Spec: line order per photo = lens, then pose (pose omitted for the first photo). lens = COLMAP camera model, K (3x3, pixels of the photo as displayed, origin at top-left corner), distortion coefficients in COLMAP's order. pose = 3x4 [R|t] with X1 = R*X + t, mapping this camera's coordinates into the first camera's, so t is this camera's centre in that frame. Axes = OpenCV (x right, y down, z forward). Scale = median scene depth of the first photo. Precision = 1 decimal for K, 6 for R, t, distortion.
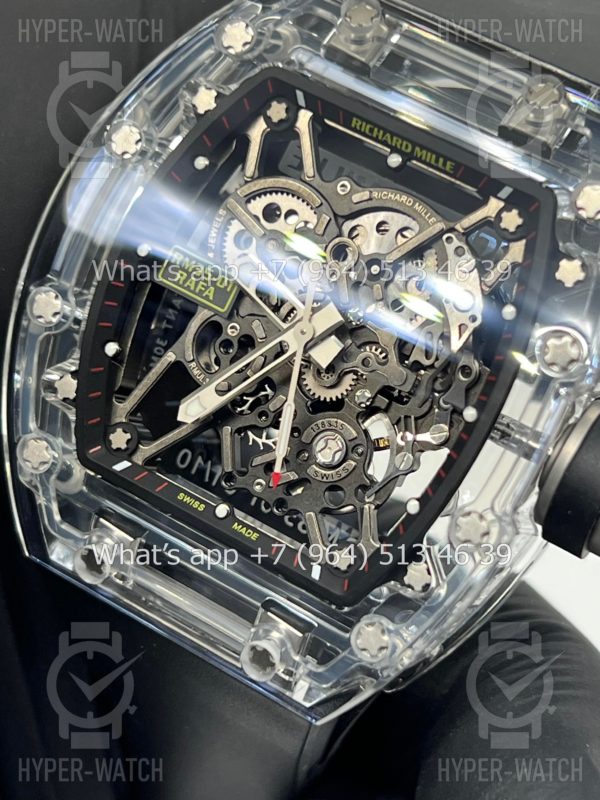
lens RADIAL K [[1928.7, 0, 300.0], [0, 1928.7, 400.0], [0, 0, 1]] dist [0.242742, -0.296617]
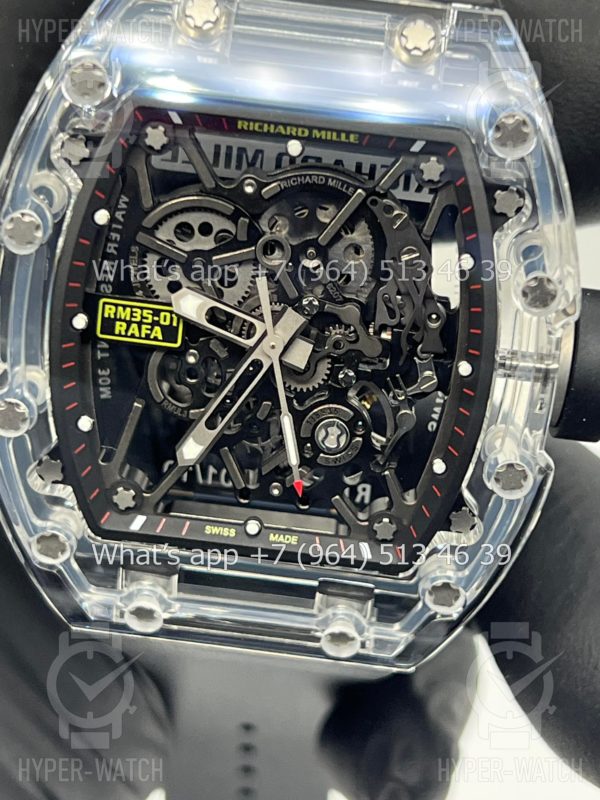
lens RADIAL K [[1928.7, 0, 300.0], [0, 1928.7, 400.0], [0, 0, 1]] dist [0.242742, -0.296617]
pose [[0.906192, -0.398896, 0.140348, -0.133399], [0.340371, 0.885006, 0.317667, -0.315205], [-0.250926, -0.240097, 0.937758, 0.060269]]
